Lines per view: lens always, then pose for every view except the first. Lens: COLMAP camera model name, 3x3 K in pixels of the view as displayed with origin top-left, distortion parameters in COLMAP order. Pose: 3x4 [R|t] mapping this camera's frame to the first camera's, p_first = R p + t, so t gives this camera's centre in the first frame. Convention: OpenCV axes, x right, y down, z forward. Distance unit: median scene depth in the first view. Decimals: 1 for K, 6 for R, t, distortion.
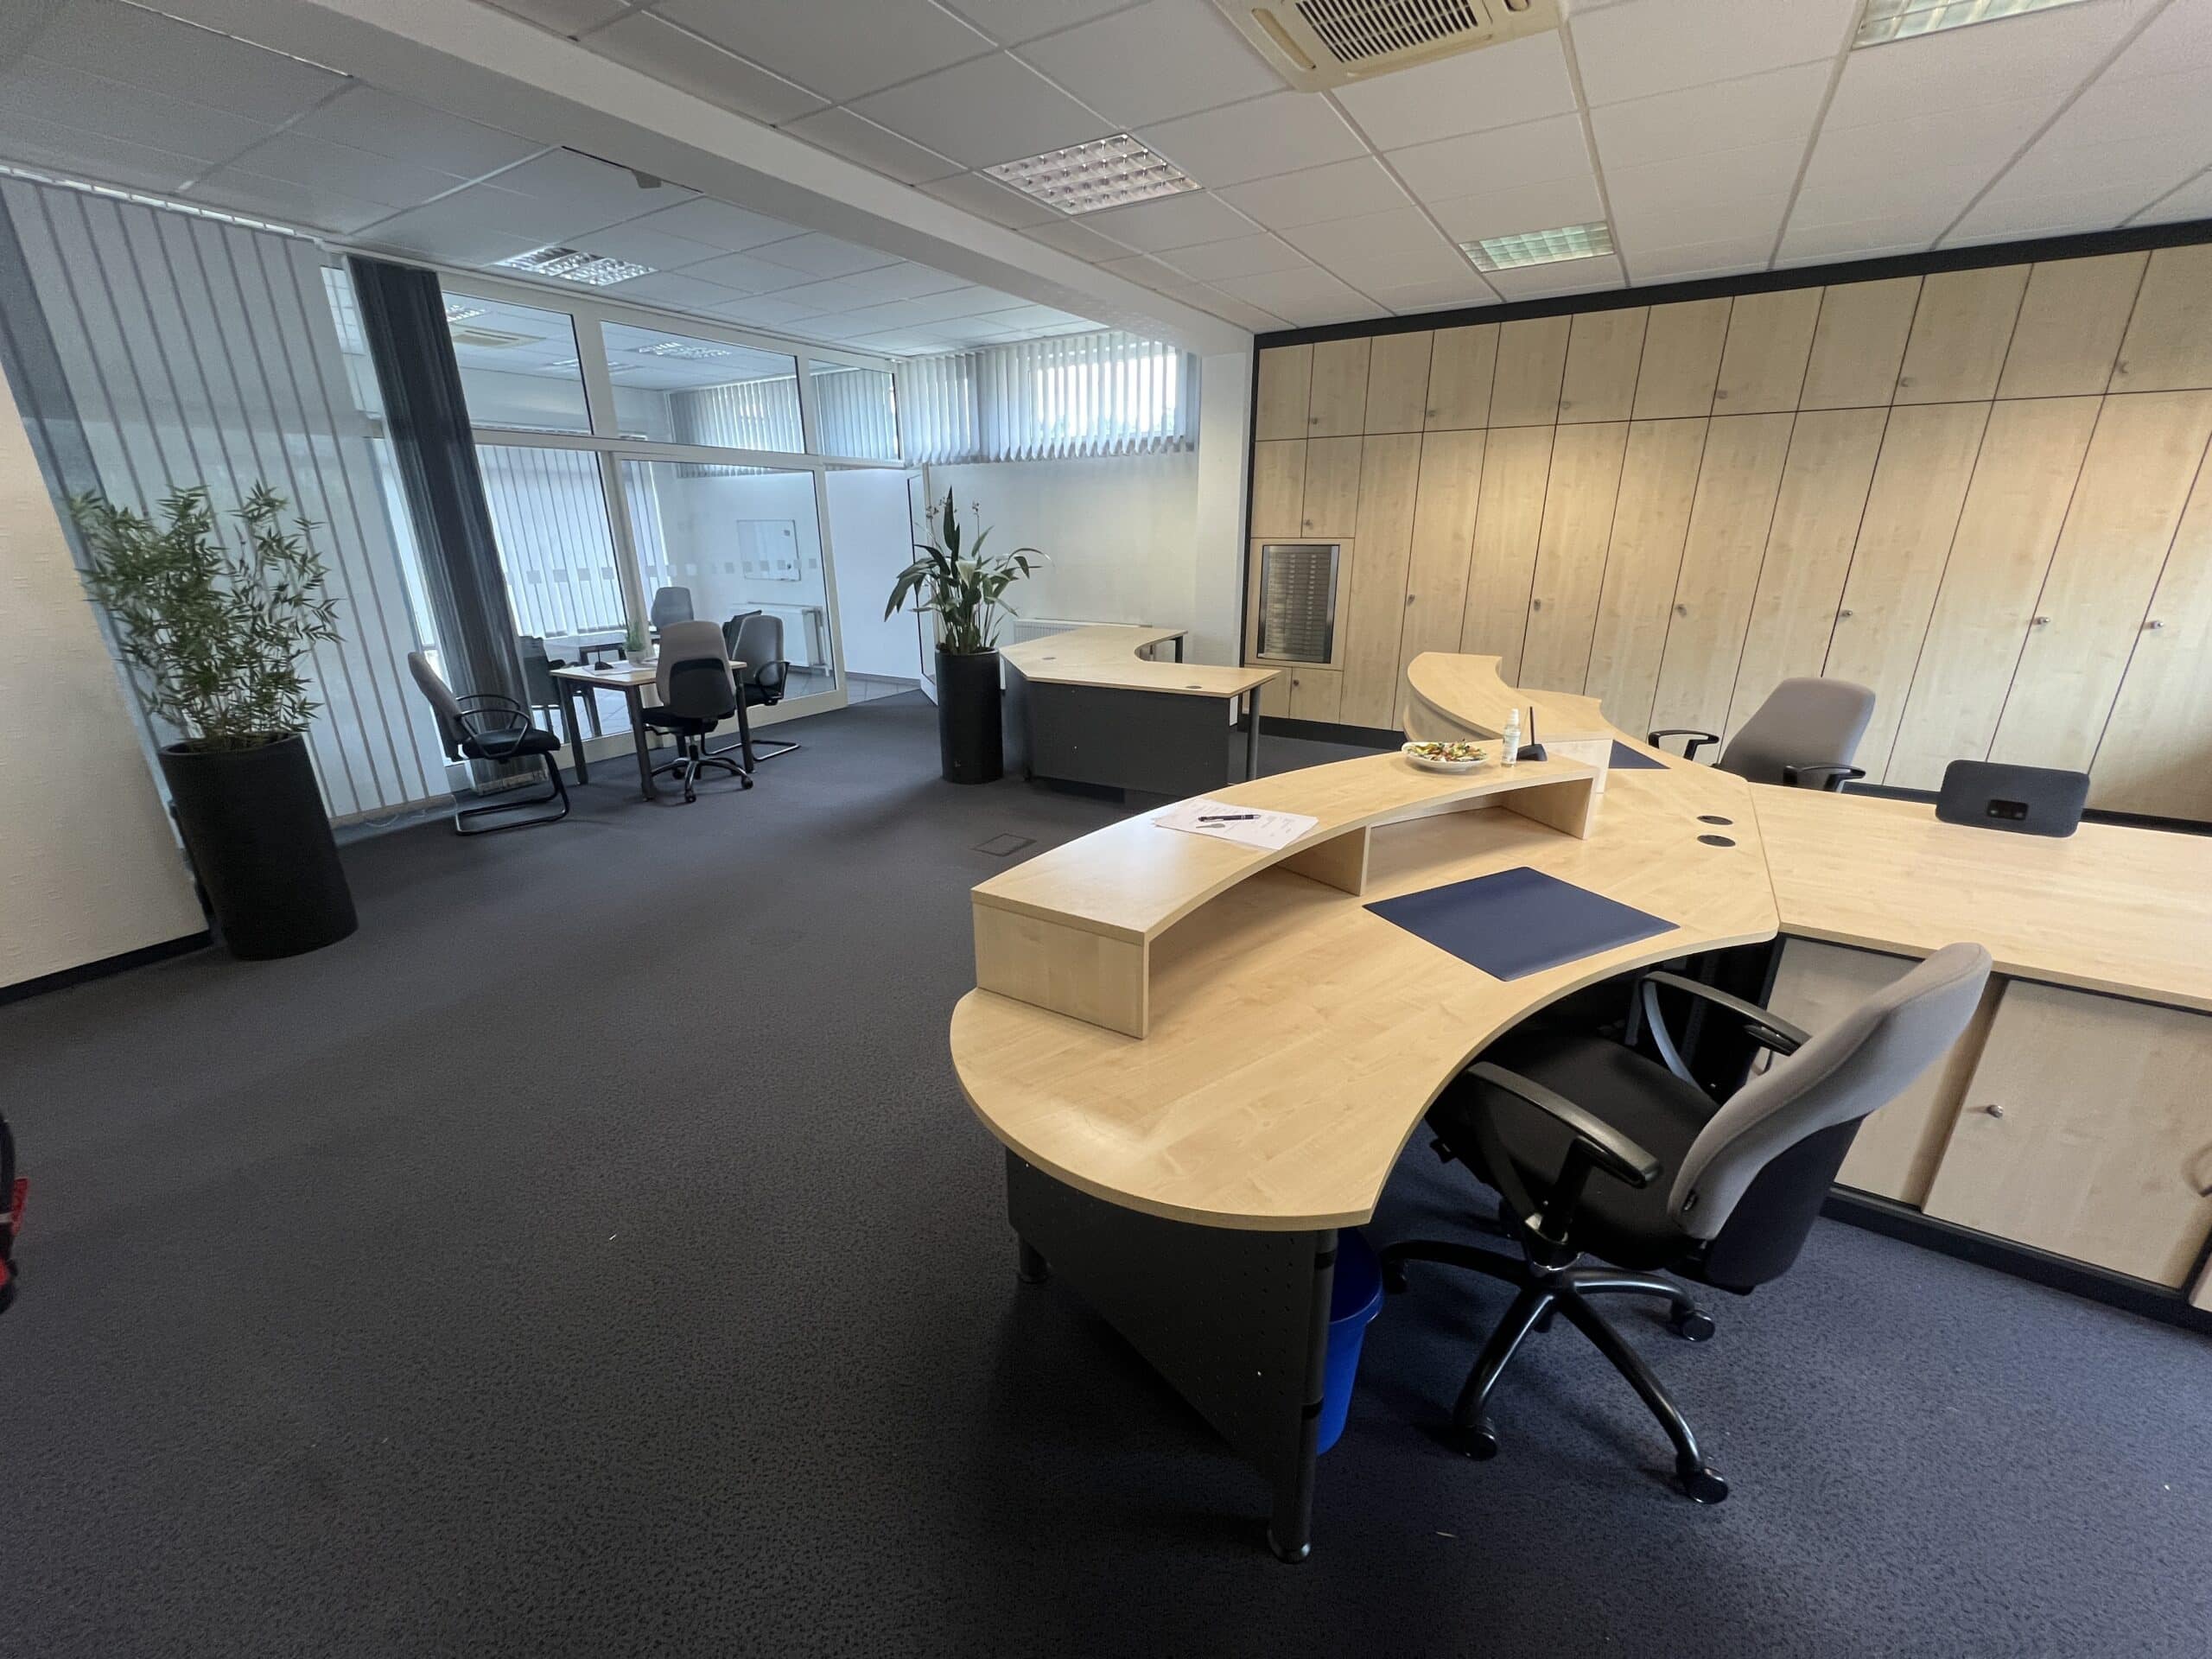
lens RADIAL K [[875.4, 0, 1118.5], [0, 875.4, 812.6], [0, 0, 1]] dist [-0.002891, 0.001067]
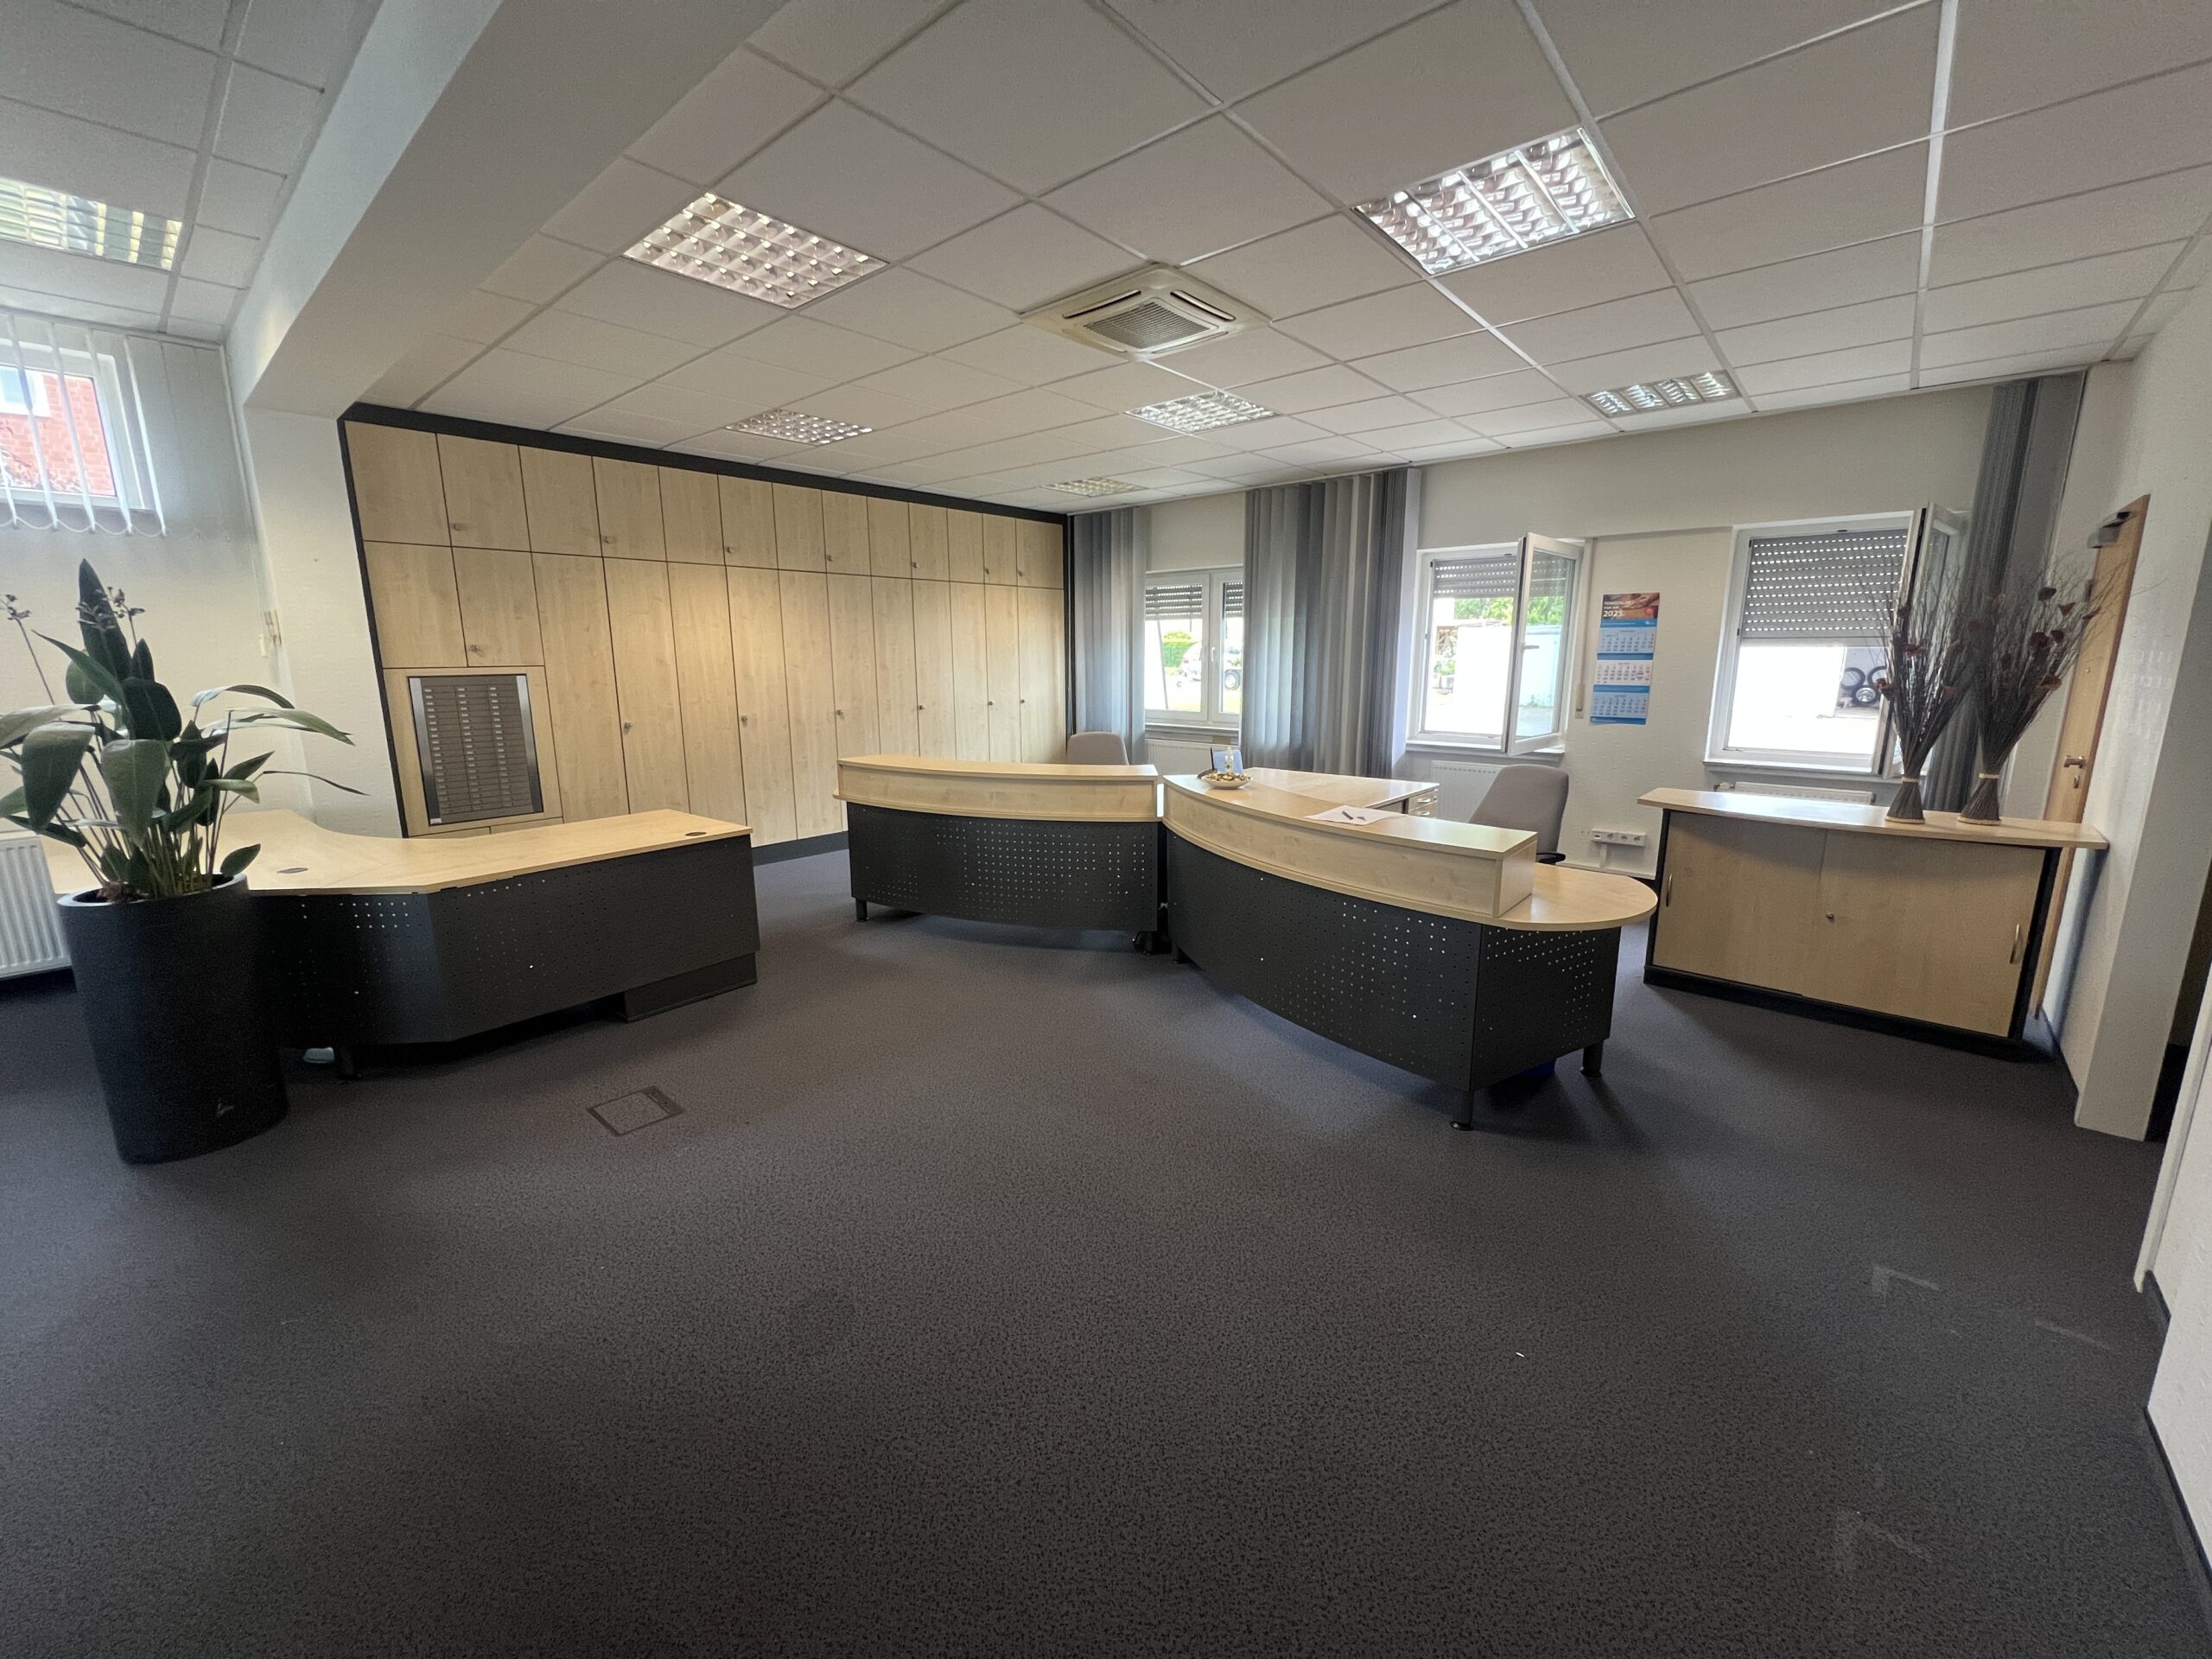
lens RADIAL K [[875.4, 0, 1090.4], [0, 875.4, 820.8], [0, 0, 1]] dist [-0.002891, 0.001067]
pose [[0.184968, -0.186416, 0.964902, -0.542646], [0.304263, 0.944464, 0.124141, -0.122260], [-0.934457, 0.270622, 0.231415, 0.368025]]
